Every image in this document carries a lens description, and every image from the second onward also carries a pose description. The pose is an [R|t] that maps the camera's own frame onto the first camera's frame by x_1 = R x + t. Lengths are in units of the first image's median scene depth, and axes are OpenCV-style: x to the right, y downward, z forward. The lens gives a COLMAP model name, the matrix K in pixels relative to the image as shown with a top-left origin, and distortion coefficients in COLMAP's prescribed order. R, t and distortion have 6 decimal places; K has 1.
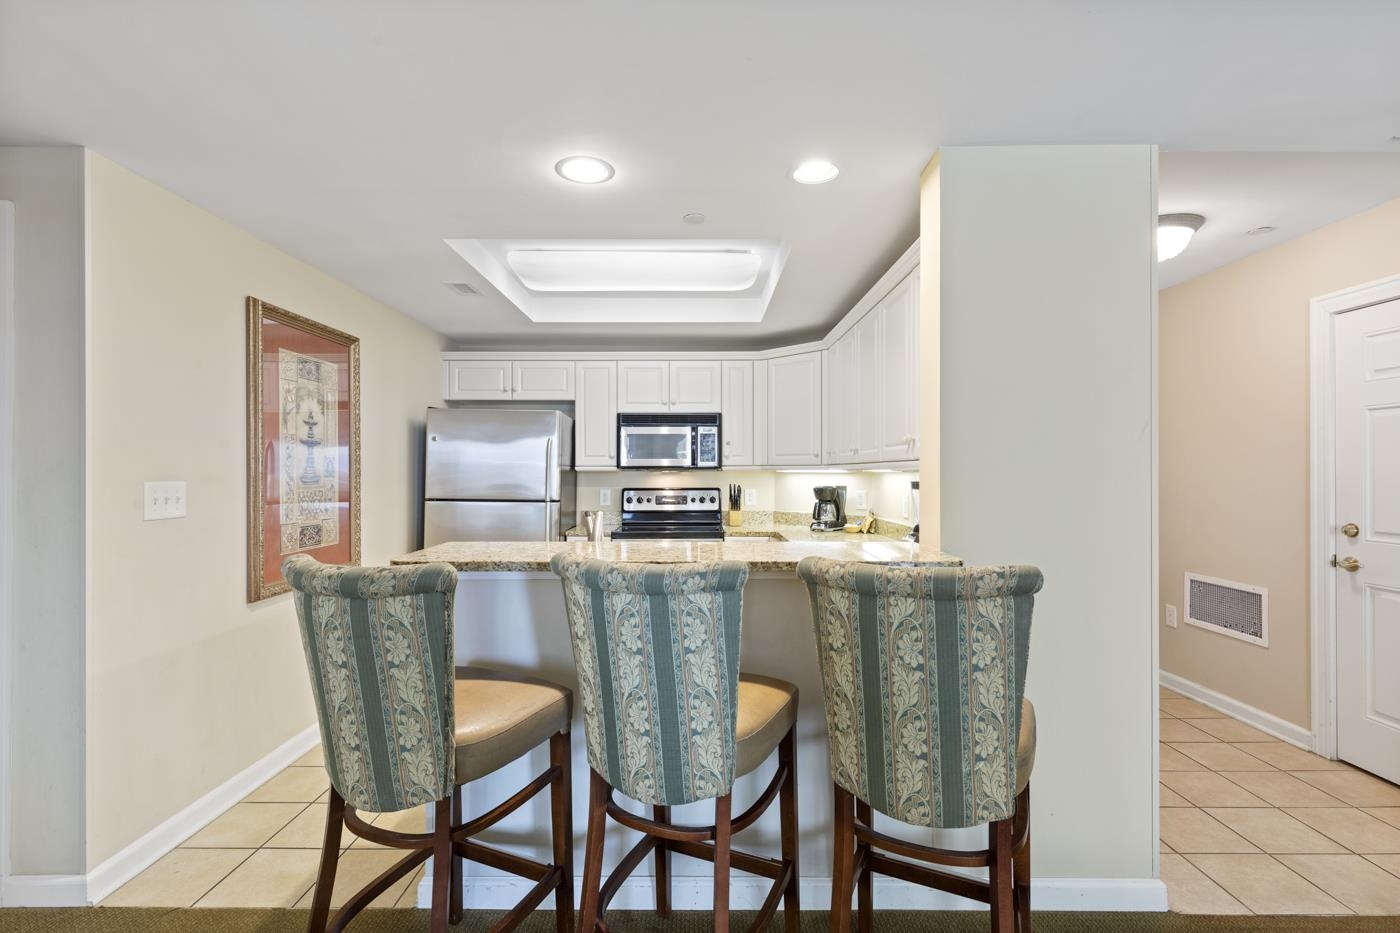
lens RADIAL K [[628.9, 0, 699.9], [0, 628.9, 475.1], [0, 0, 1]] dist [0.004458, 0.000484]
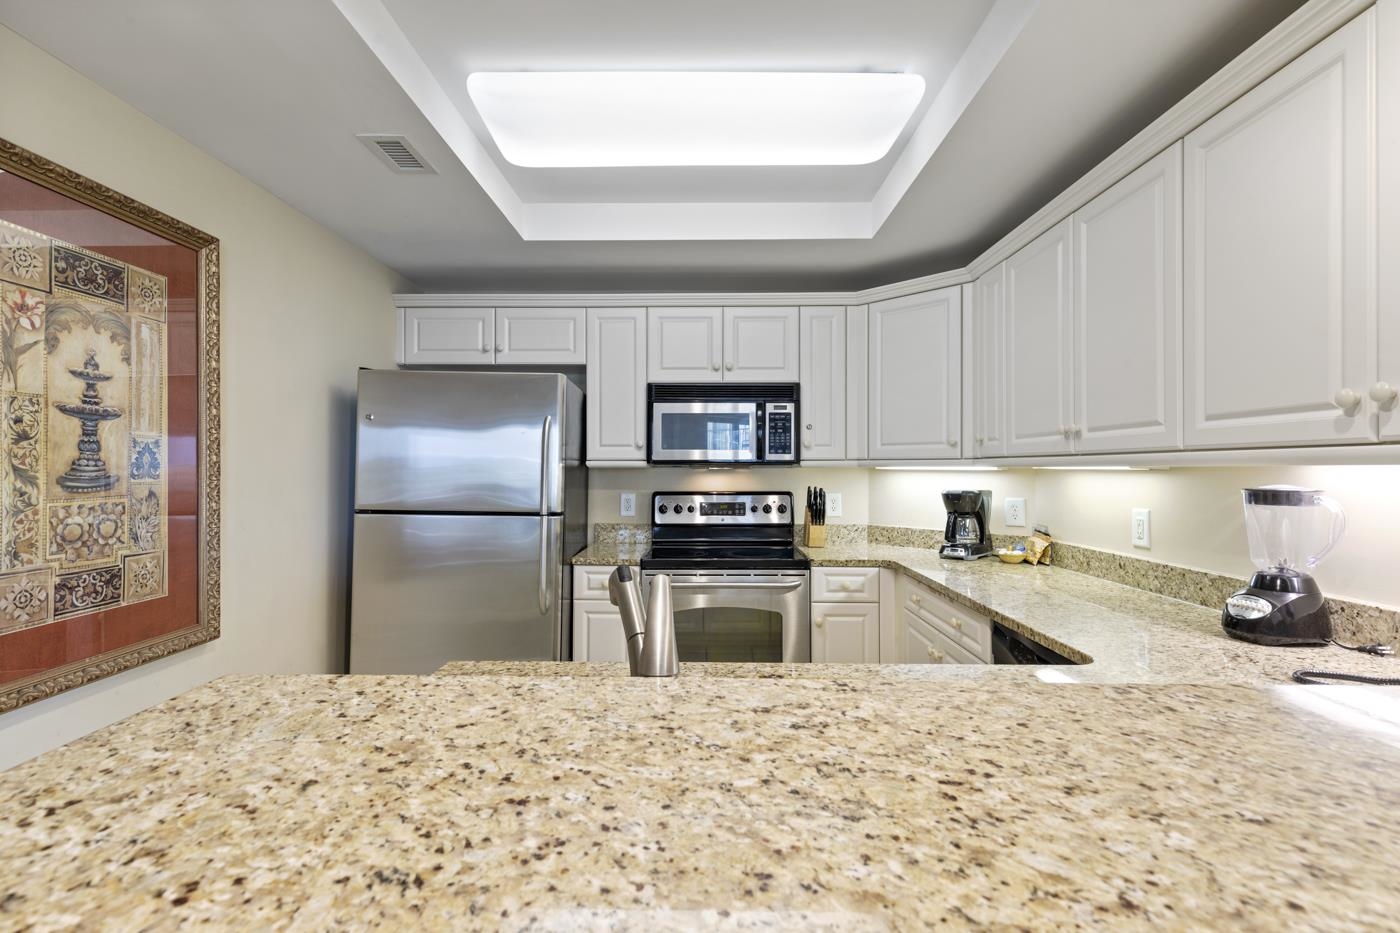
lens RADIAL K [[628.9, 0, 699.9], [0, 628.9, 475.1], [0, 0, 1]] dist [0.004458, 0.000484]
pose [[0.999932, 0.002405, -0.011391, -0.067349], [-0.002338, 0.999980, 0.005933, -0.002364], [0.011405, -0.005906, 0.999918, 0.319811]]
